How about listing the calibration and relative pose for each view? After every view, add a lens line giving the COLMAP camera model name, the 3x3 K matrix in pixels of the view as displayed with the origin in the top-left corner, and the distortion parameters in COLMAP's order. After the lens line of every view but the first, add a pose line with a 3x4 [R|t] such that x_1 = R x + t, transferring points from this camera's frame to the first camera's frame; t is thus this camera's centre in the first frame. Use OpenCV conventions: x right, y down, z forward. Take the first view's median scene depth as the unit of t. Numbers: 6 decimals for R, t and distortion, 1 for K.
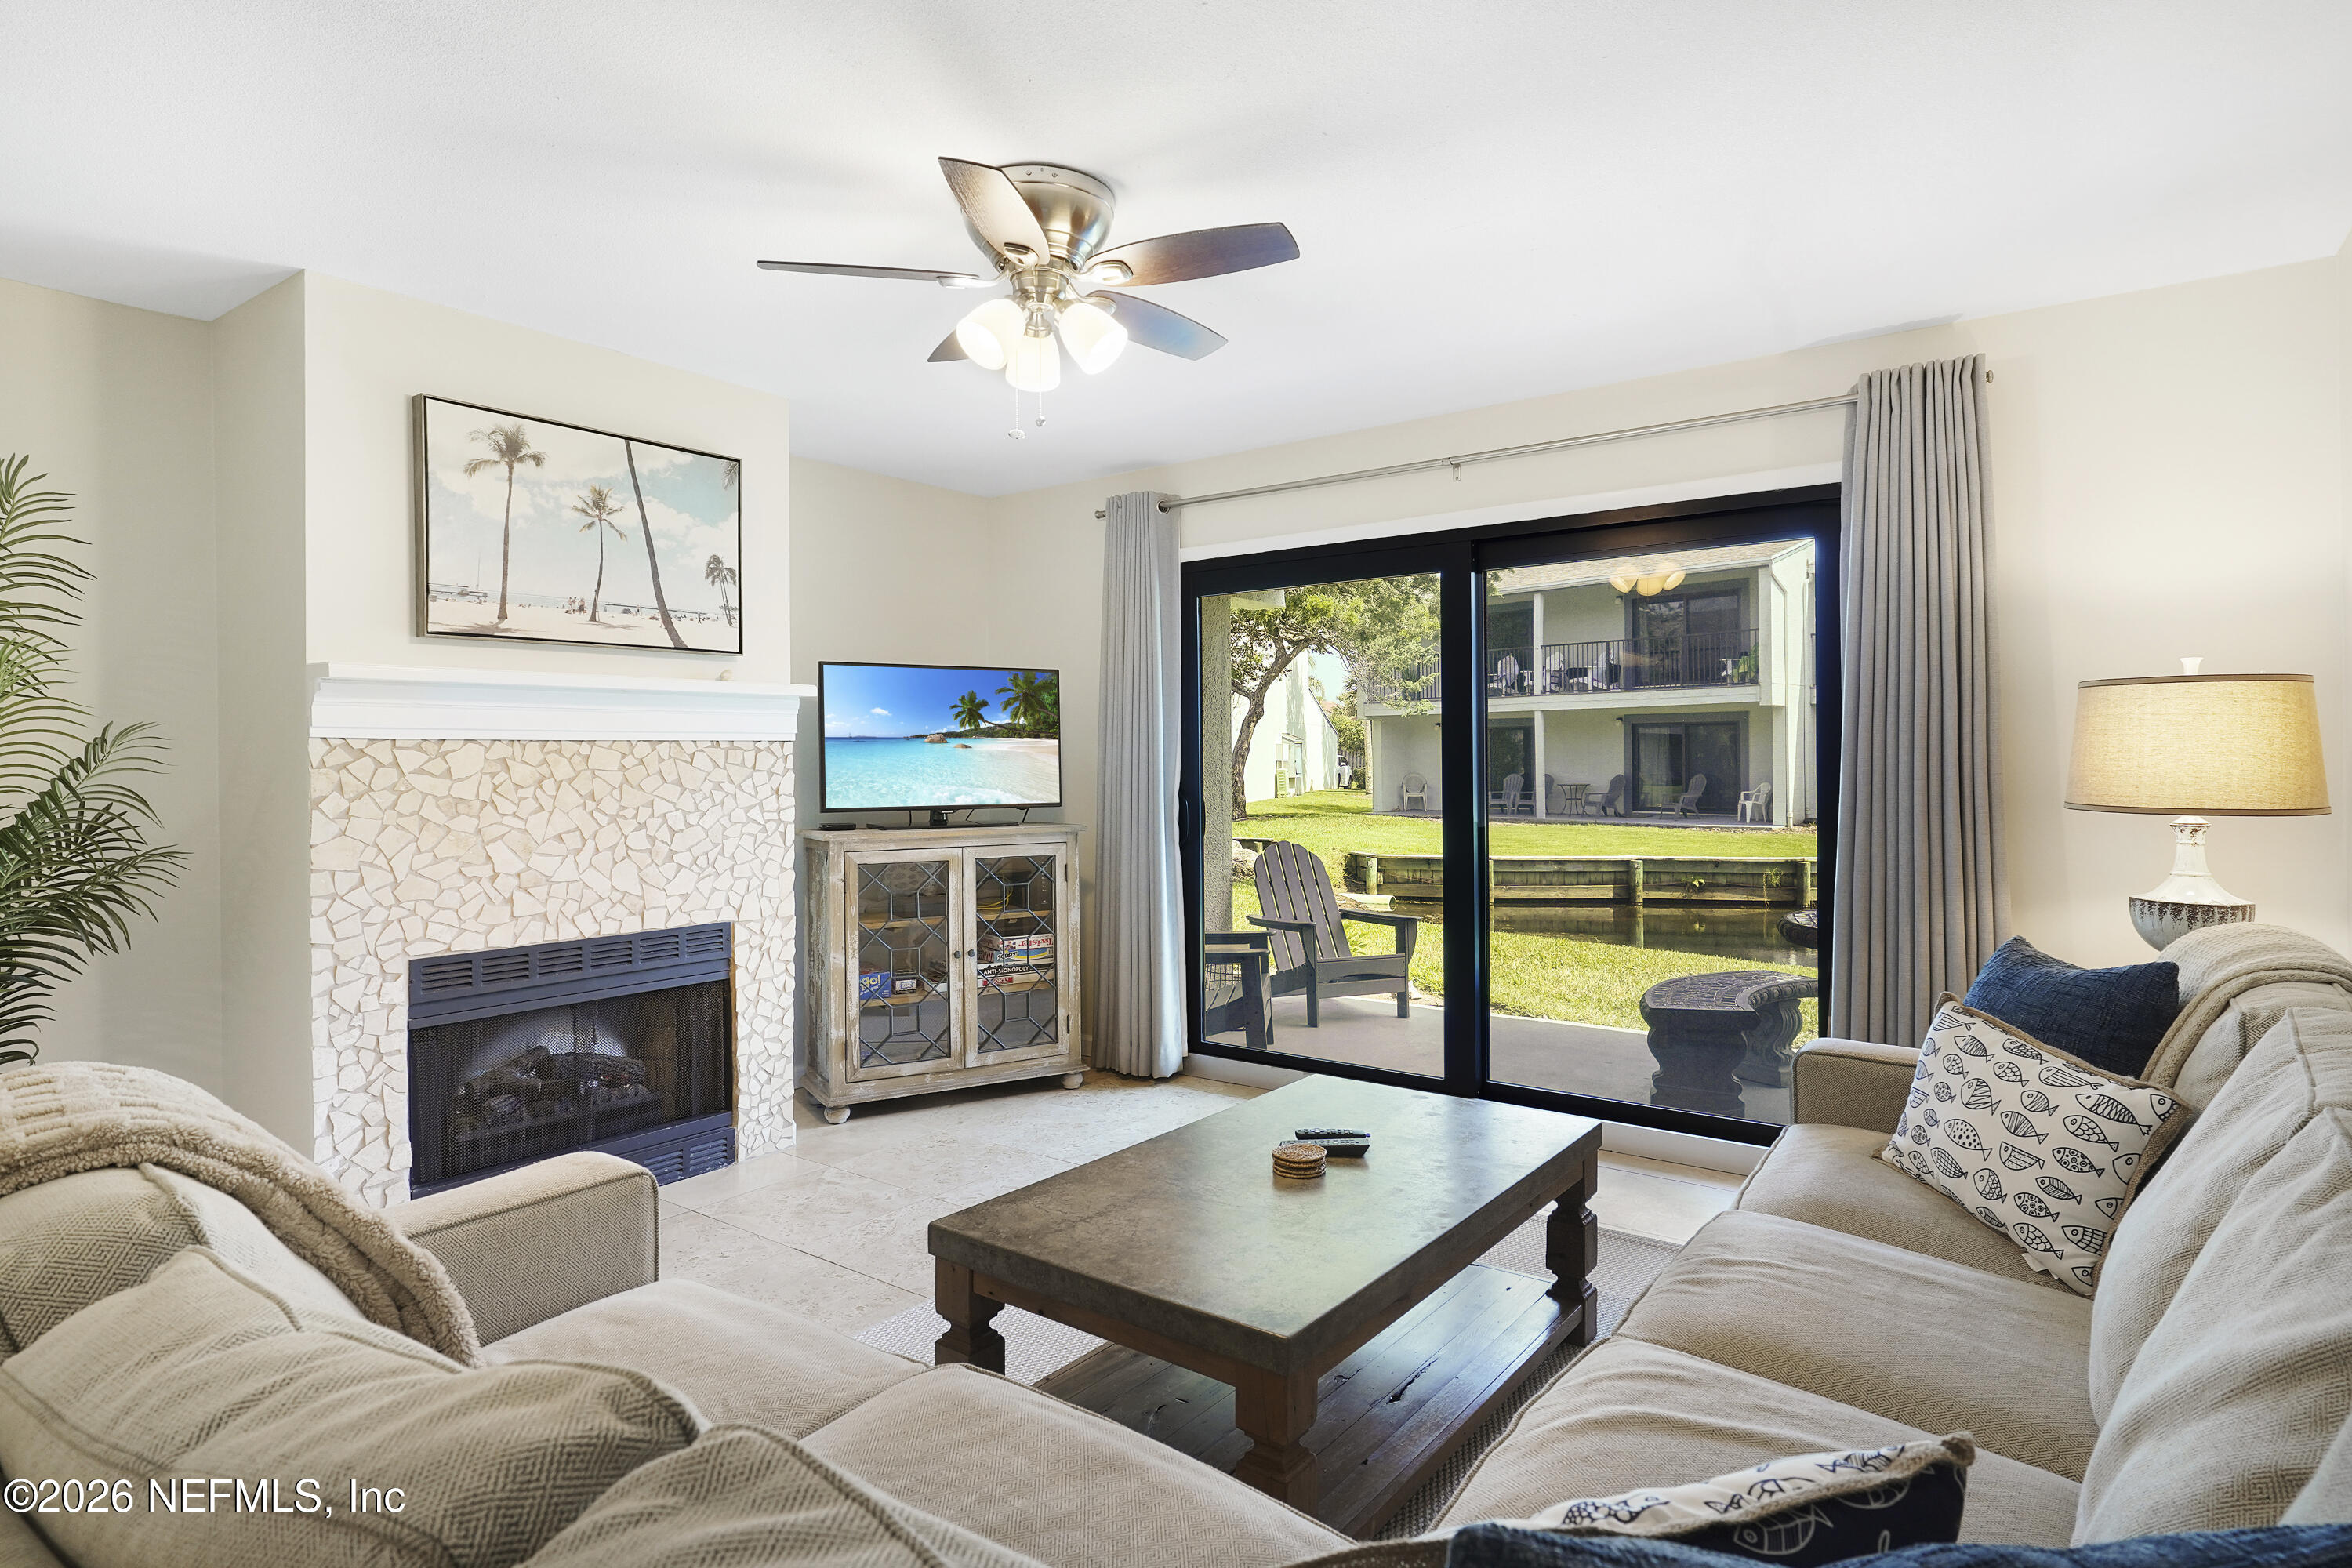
lens RADIAL K [[1251.2, 0, 1183.8], [0, 1251.2, 743.7], [0, 0, 1]] dist [-0.004508, -0.002537]
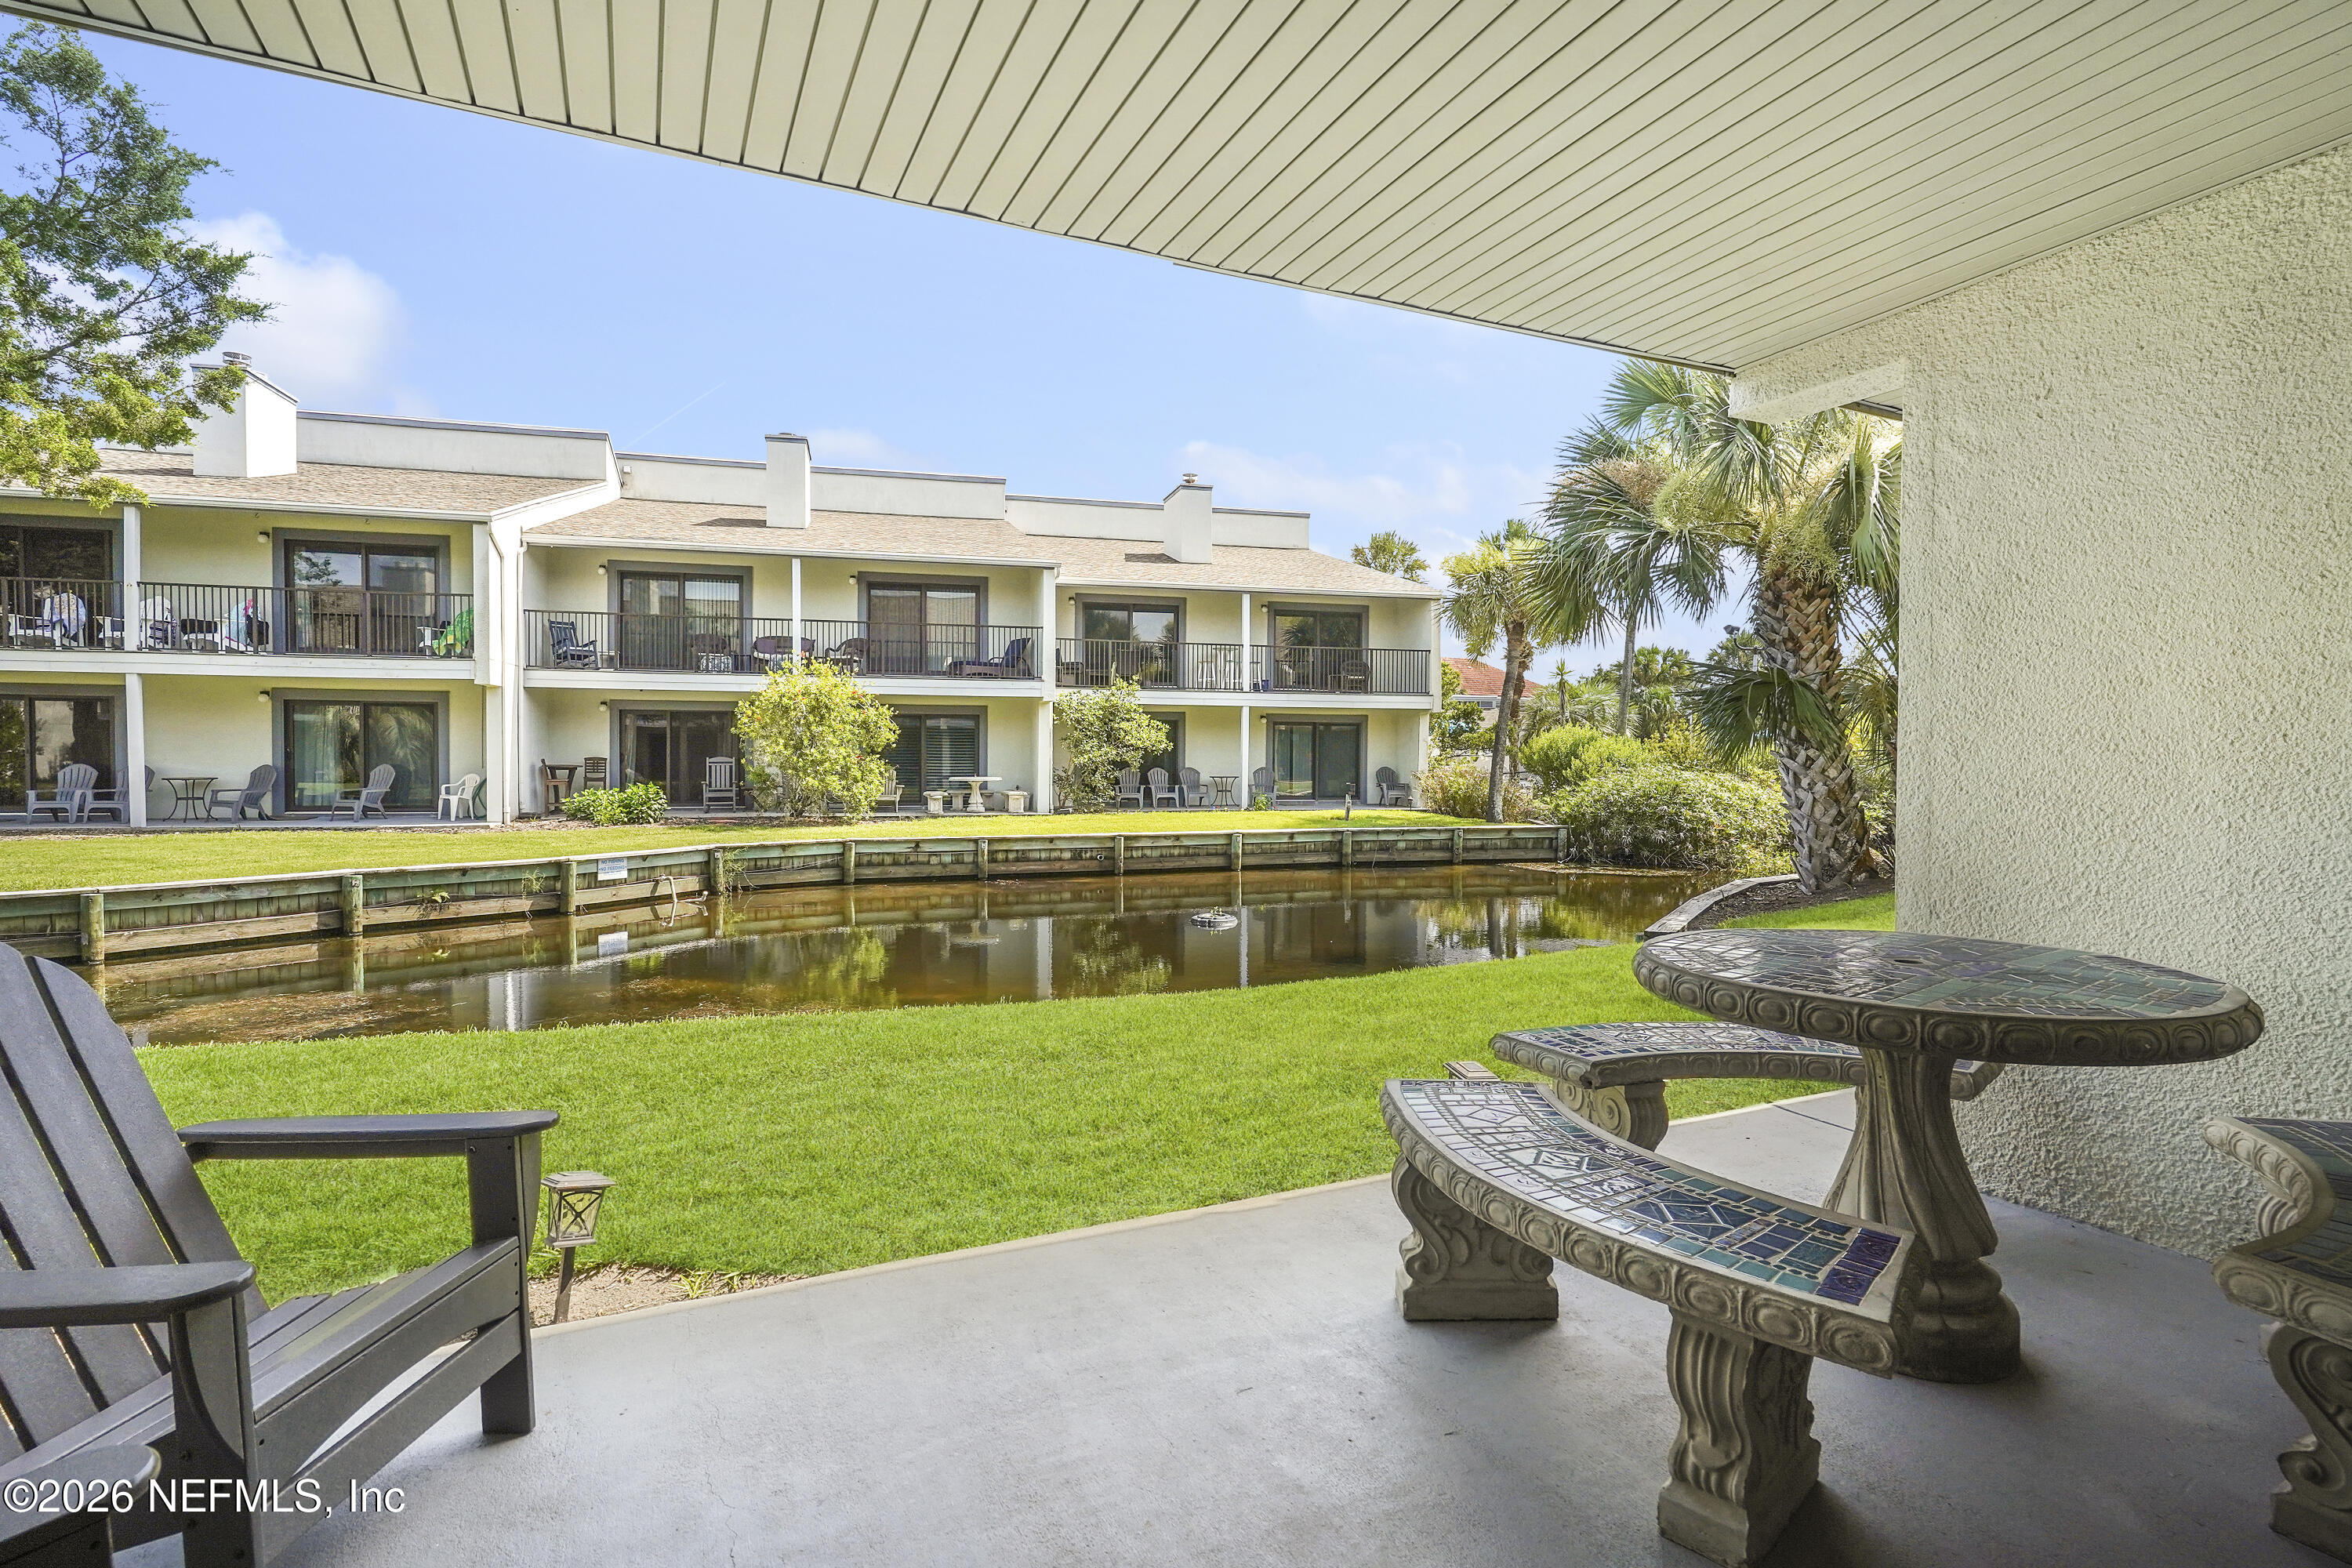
lens RADIAL K [[1148.2, 0, 1156.7], [0, 1148.2, 778.1], [0, 0, 1]] dist [-0.006034, 0.004735]
pose [[0.485246, -0.007679, 0.874344, -0.006664], [-0.018059, 0.999660, 0.018802, 0.036627], [-0.874191, -0.024913, 0.484943, 0.677821]]
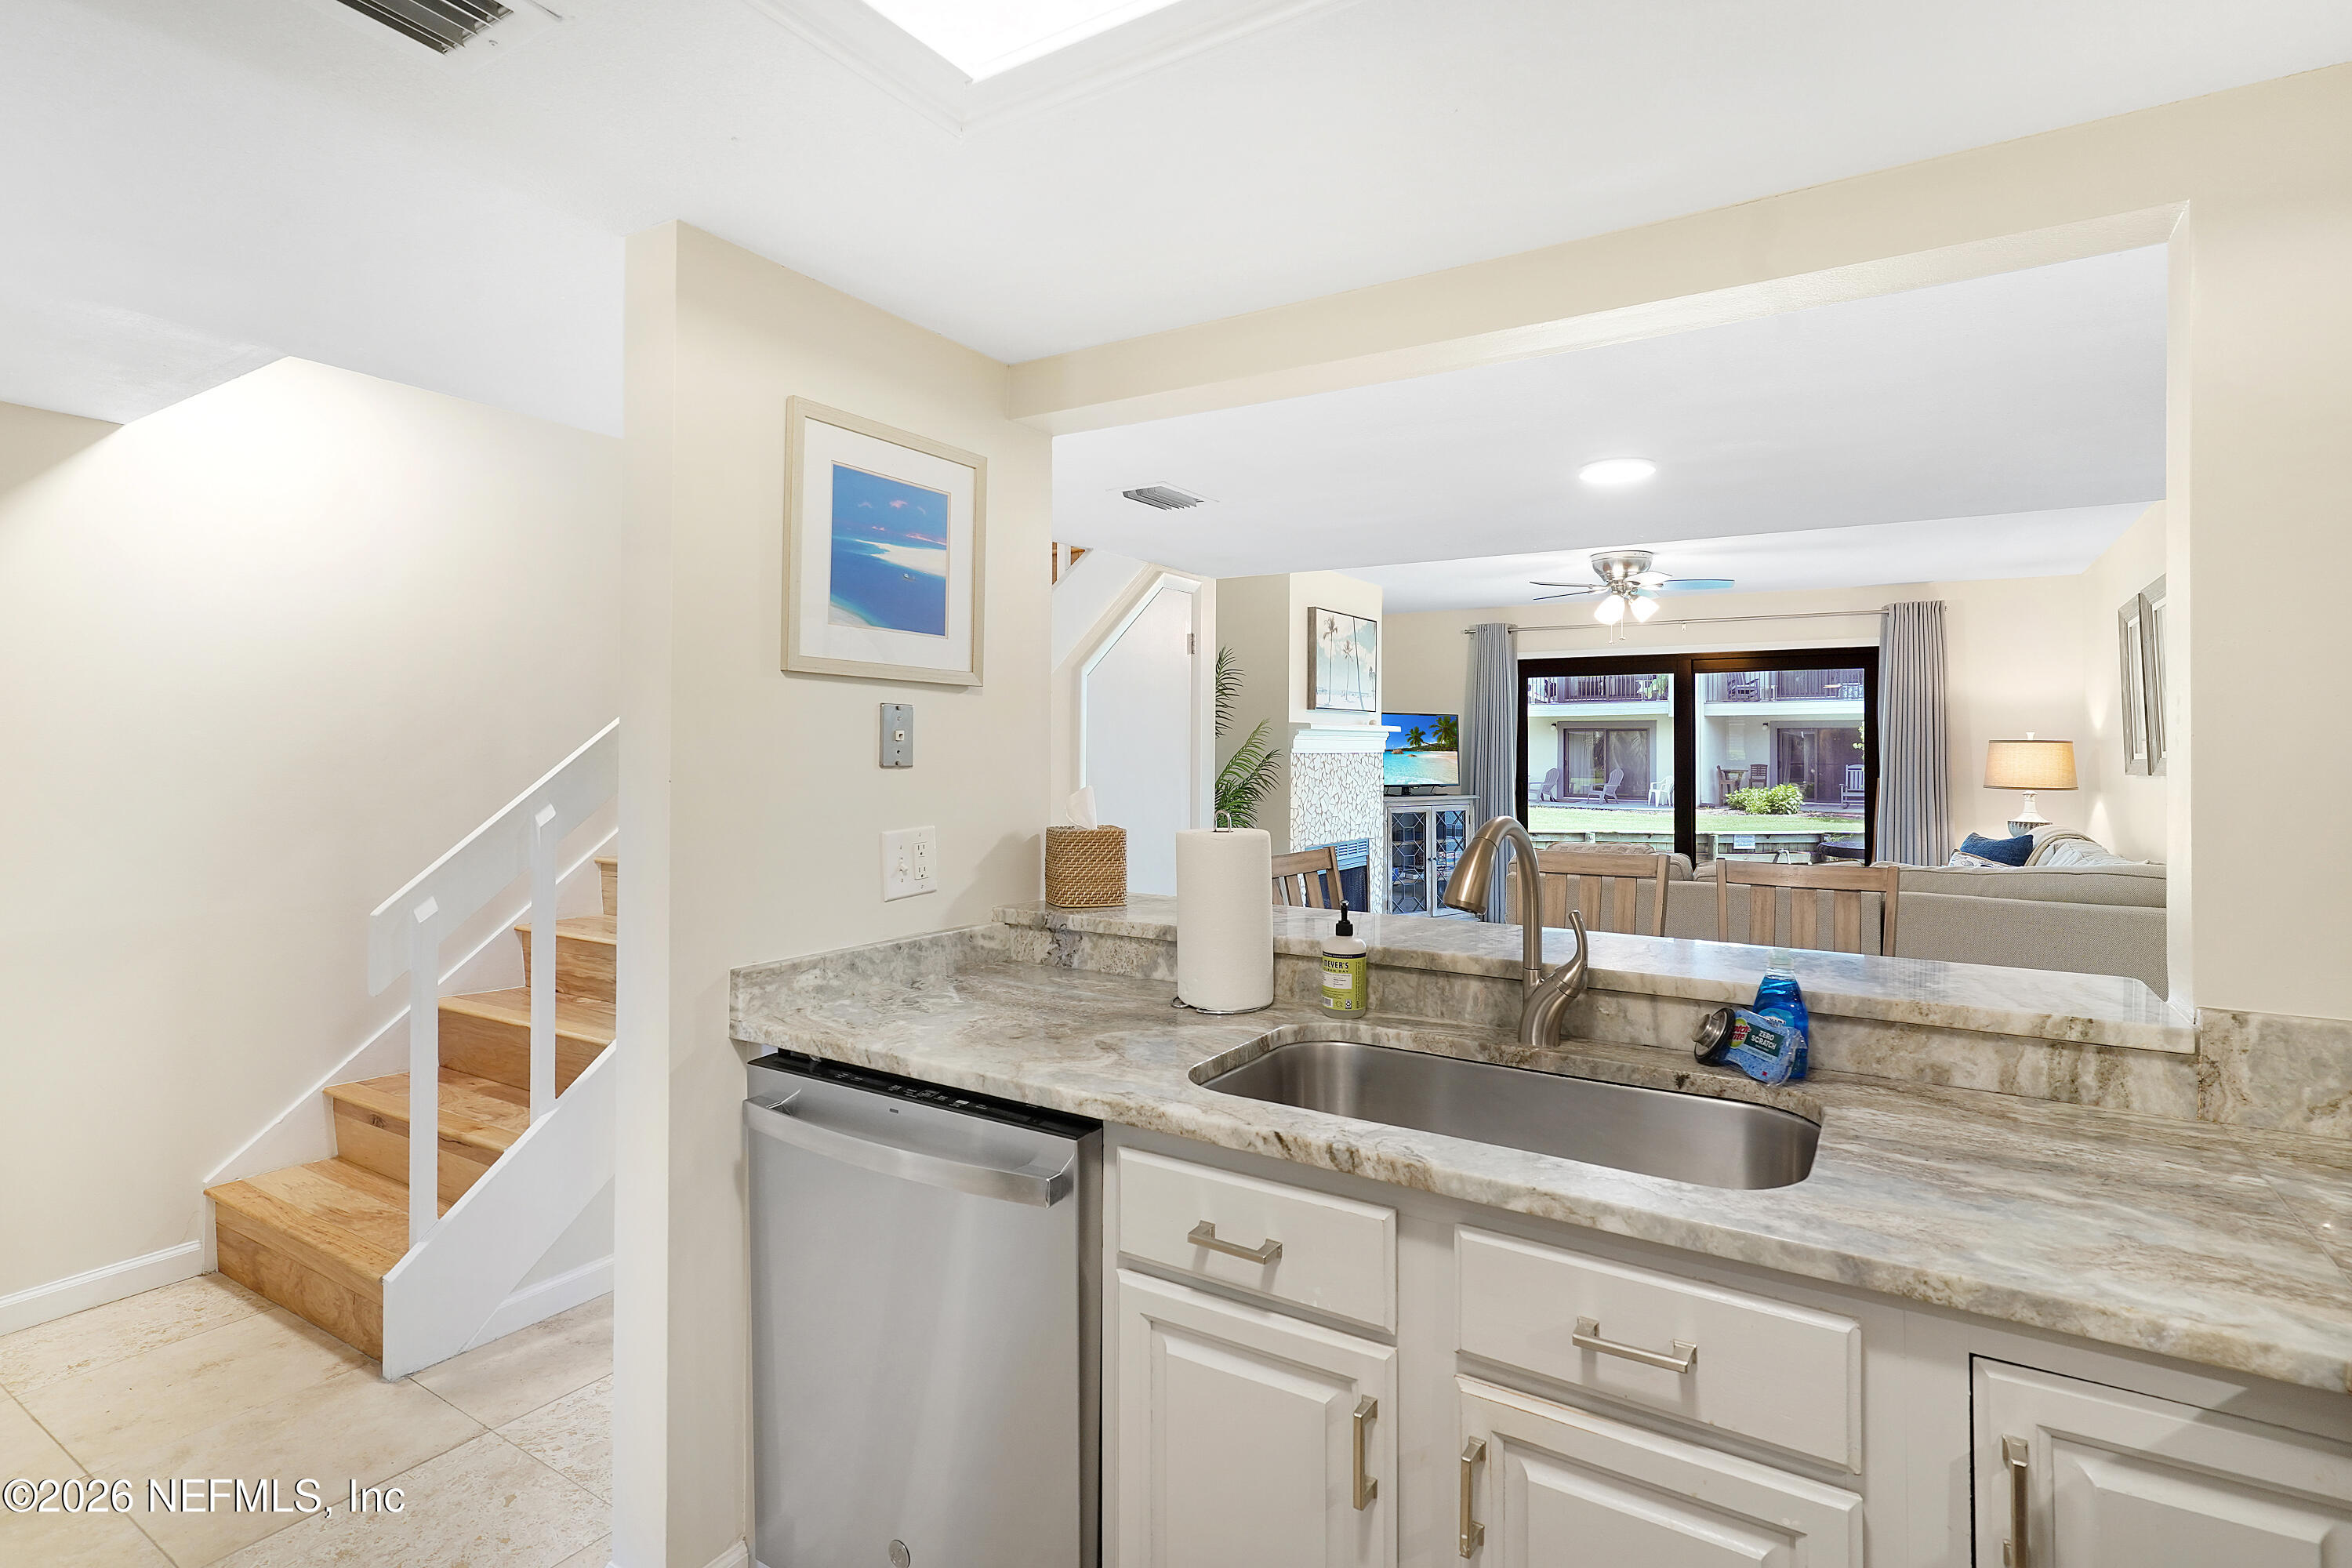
lens RADIAL K [[1148.2, 0, 1178.8], [0, 1148.2, 736.9], [0, 0, 1]] dist [-0.006034, 0.004735]
pose [[0.997066, 0.010174, 0.075873, -0.452934], [-0.010260, 0.999947, 0.000742, -0.015826], [-0.075862, -0.001518, 0.997117, -0.496489]]
